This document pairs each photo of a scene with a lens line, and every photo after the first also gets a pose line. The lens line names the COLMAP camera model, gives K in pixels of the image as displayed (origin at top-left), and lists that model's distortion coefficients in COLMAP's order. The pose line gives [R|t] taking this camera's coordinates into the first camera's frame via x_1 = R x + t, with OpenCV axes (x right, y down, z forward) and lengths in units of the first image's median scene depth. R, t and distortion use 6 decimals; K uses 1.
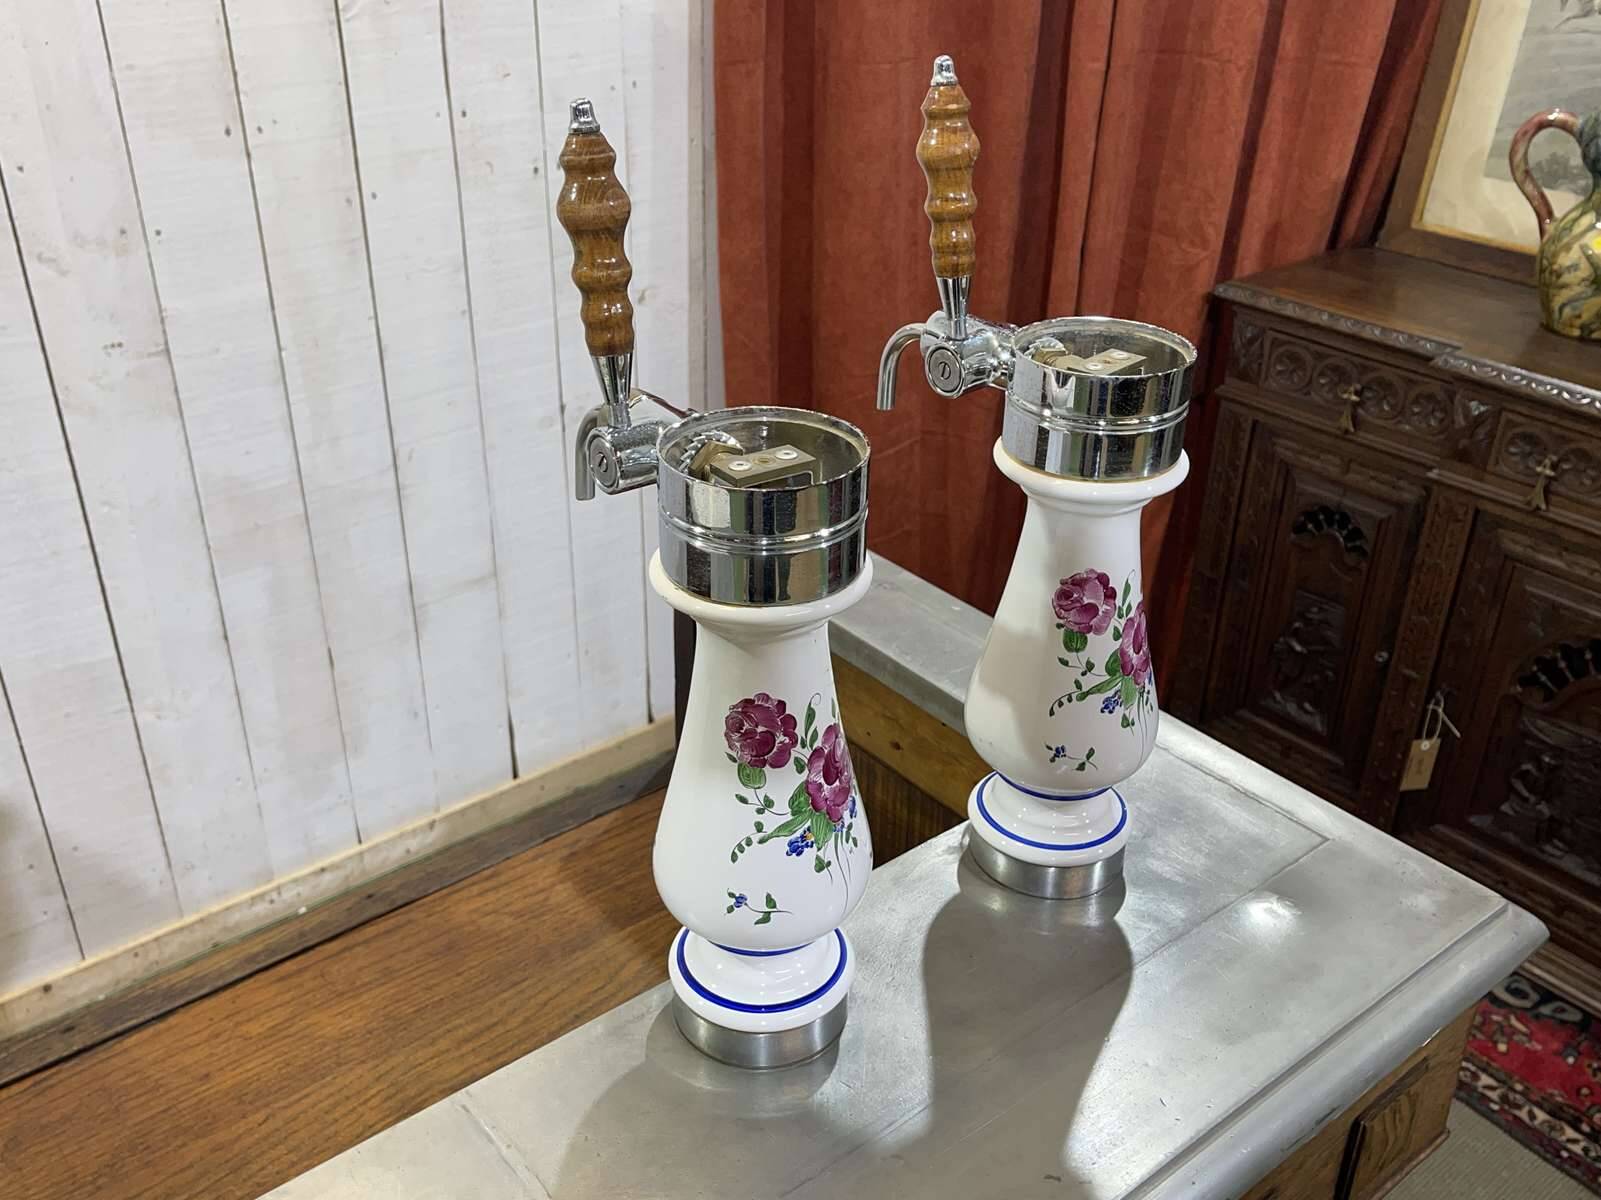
lens RADIAL K [[1505.1, 0, 800.5], [0, 1505.1, 600.0], [0, 0, 1]] dist [0.047266, -0.024248]
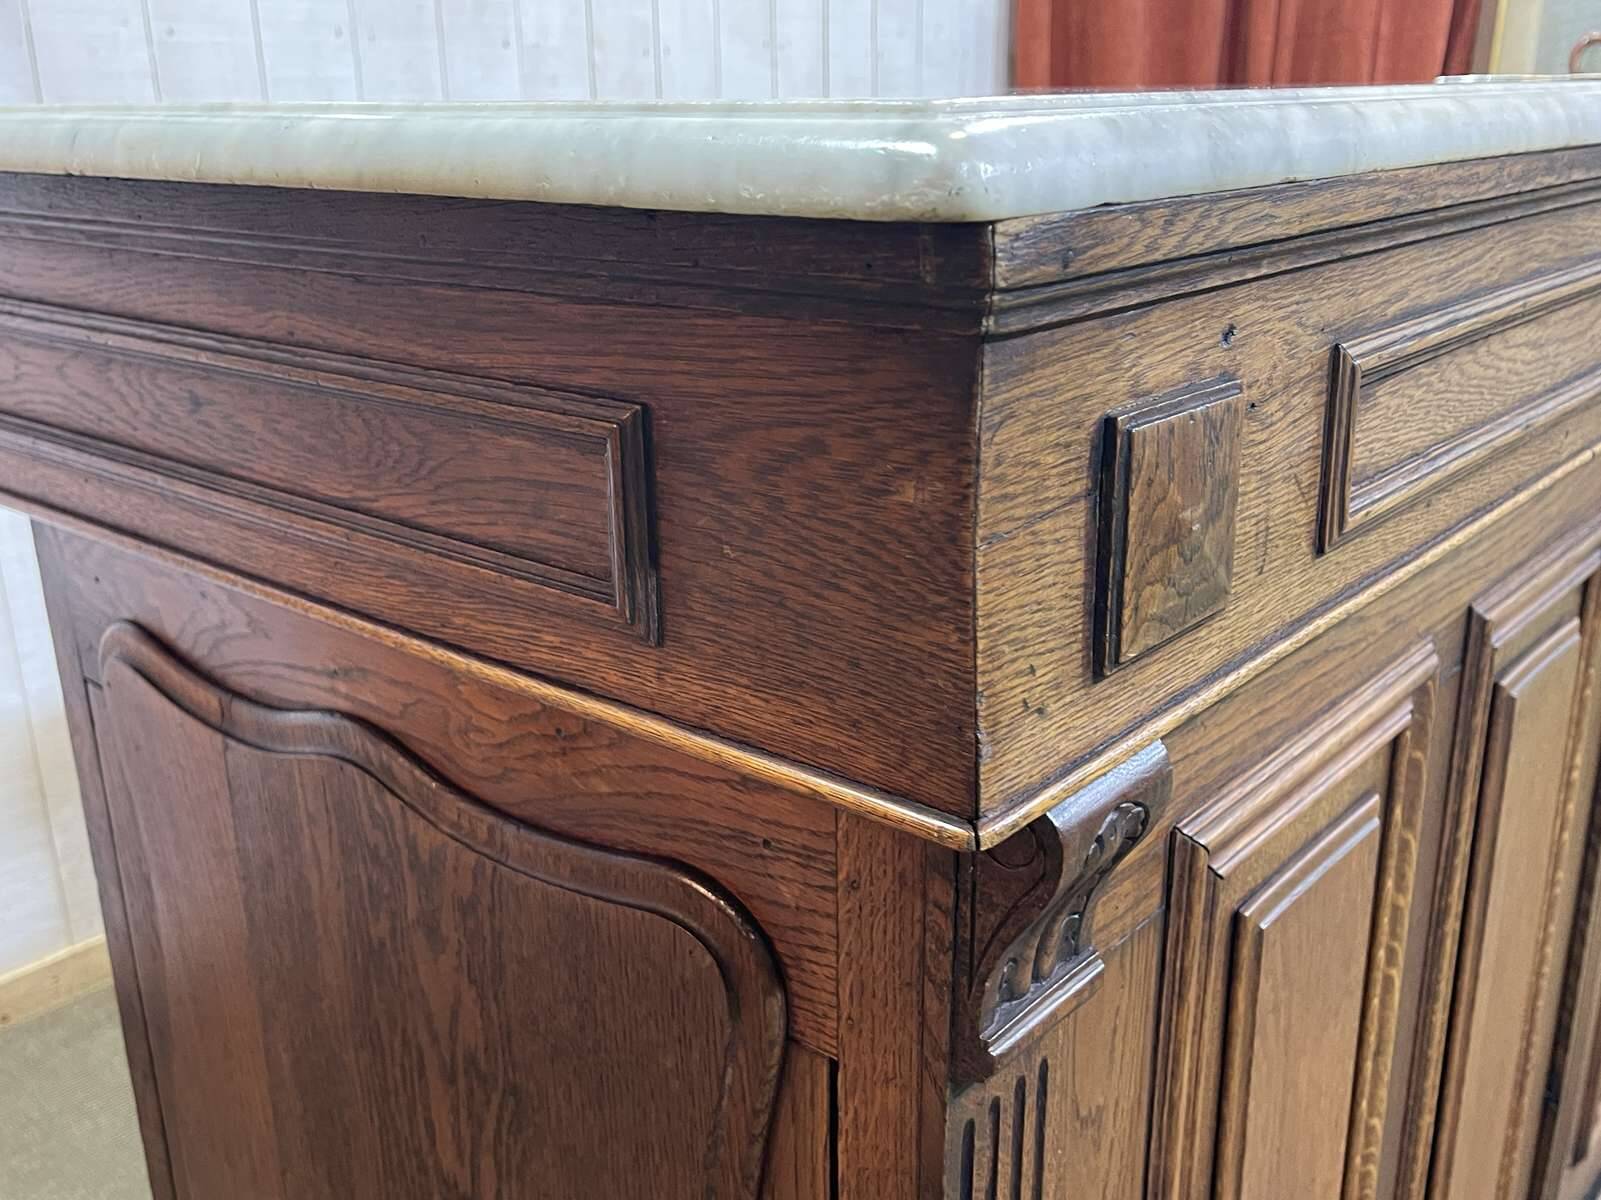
lens RADIAL K [[1505.1, 0, 800.5], [0, 1505.1, 600.0], [0, 0, 1]] dist [0.047266, -0.024248]
pose [[0.985263, -0.085112, 0.148365, -1.556969], [0.112145, 0.976393, -0.184610, 1.191045], [-0.129150, 0.198528, 0.971549, -0.687101]]
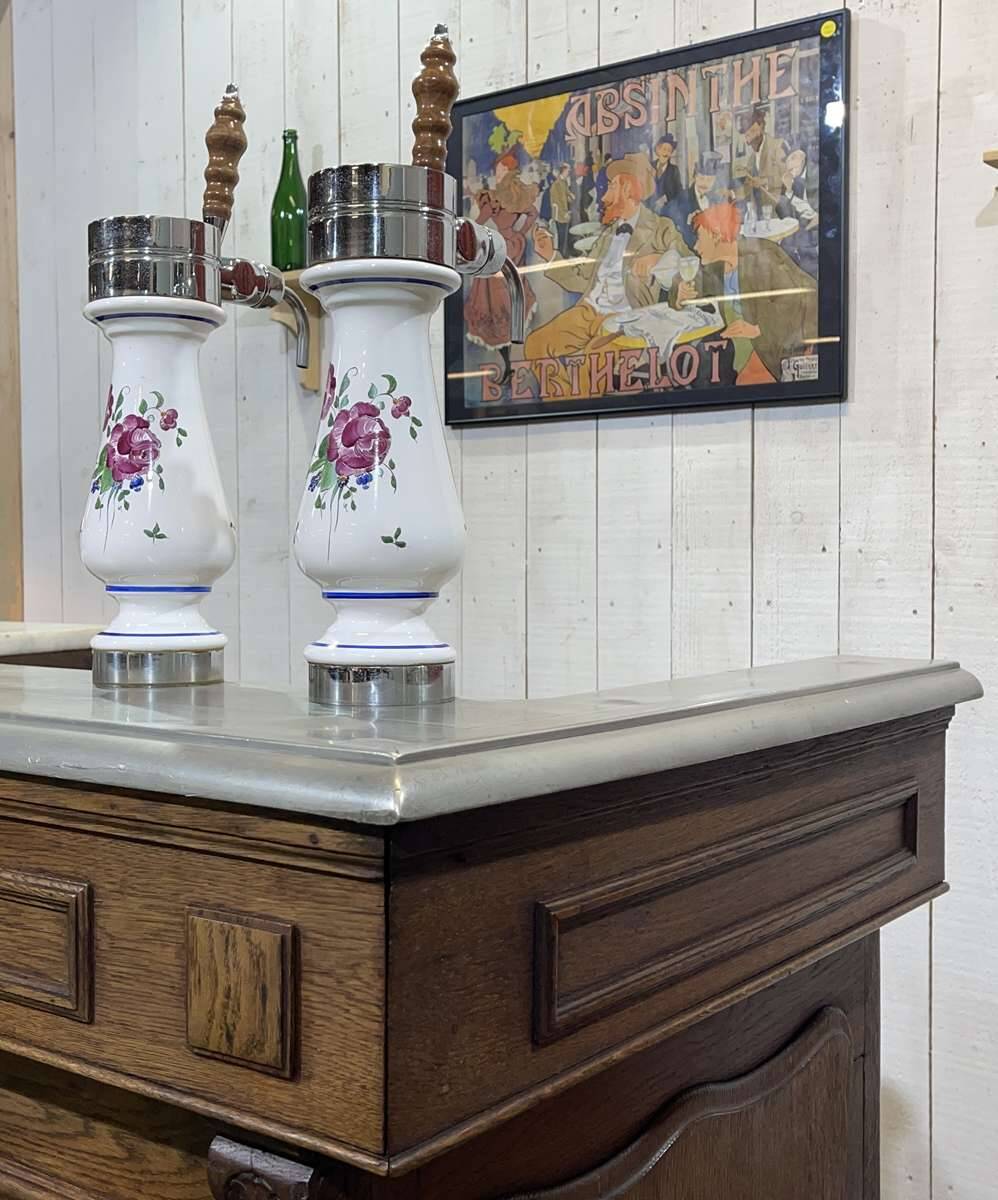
lens RADIAL K [[1499.7, 0, 443.5], [0, 1499.7, 614.9], [0, 0, 1]] dist [0.086720, -0.194139]
pose [[0.214563, 0.024175, -0.976411, 1.326215], [-0.470187, 0.878790, -0.081565, 0.201852], [0.856088, 0.476596, 0.199923, 0.912099]]
